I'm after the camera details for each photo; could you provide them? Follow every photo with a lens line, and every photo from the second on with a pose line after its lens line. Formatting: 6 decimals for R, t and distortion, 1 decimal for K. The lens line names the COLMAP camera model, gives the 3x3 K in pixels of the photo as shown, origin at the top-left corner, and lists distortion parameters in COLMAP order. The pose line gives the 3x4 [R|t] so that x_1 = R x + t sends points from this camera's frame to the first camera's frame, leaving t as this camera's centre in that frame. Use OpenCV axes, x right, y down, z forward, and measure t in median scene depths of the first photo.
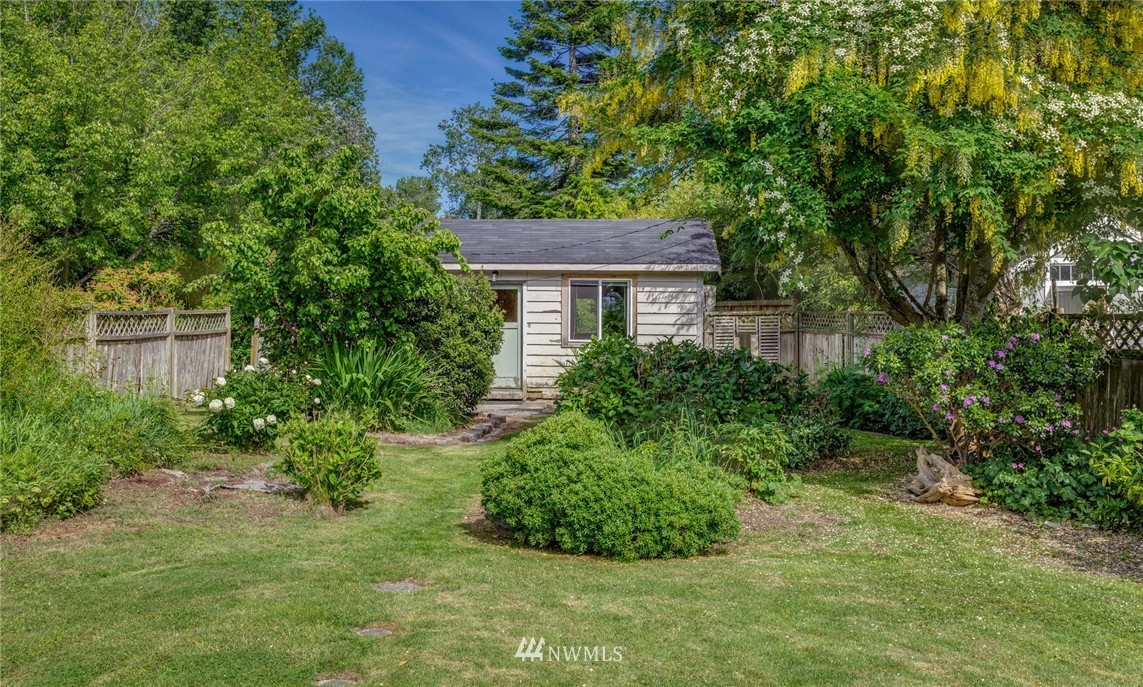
lens RADIAL K [[1158.5, 0, 571.5], [0, 1158.5, 343.5], [0, 0, 1]] dist [-0.001470, -0.000248]
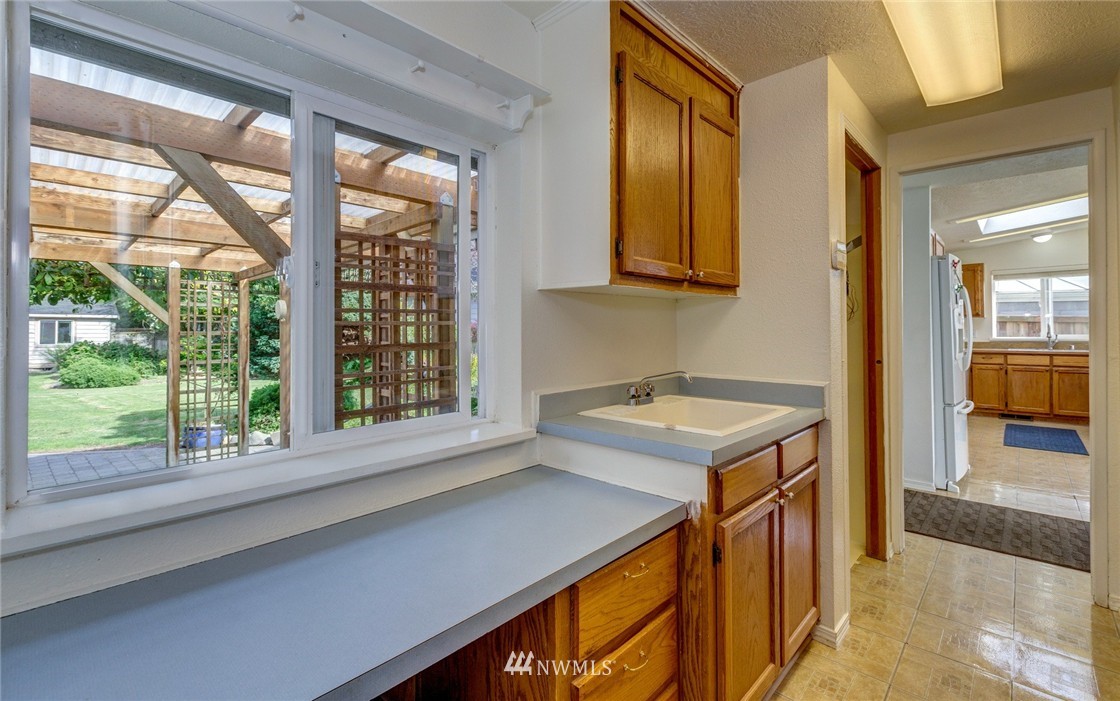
lens RADIAL K [[492.9, 0, 556.1], [0, 492.9, 323.0], [0, 0, 1]] dist [-0.009058, 0.000368]
pose [[0.633837, 0.006155, 0.773442, -0.152980], [0.025242, 0.999271, -0.028638, 0.014184], [-0.773055, 0.037675, 0.633220, -0.734717]]
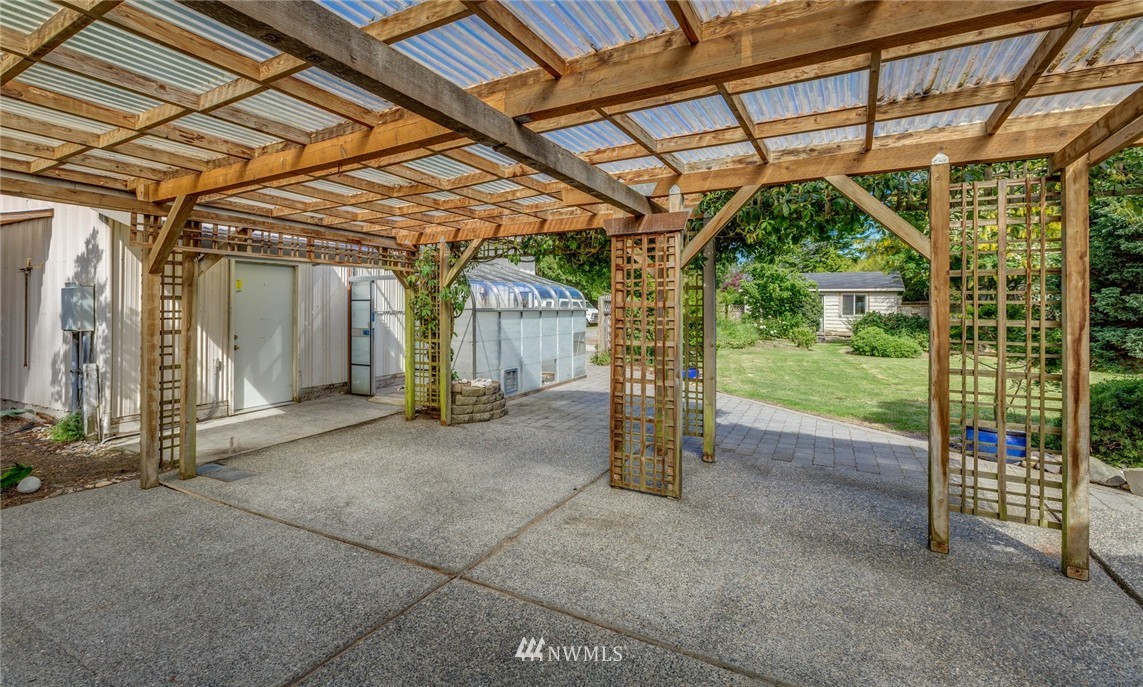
lens RADIAL K [[505.1, 0, 569.8], [0, 505.1, 305.7], [0, 0, 1]] dist [0.001015, 0.000264]
pose [[0.905698, 0.001959, -0.423920, -0.116689], [-0.014649, 0.999537, -0.026678, 0.024468], [0.423671, 0.030373, 0.905307, -0.601870]]
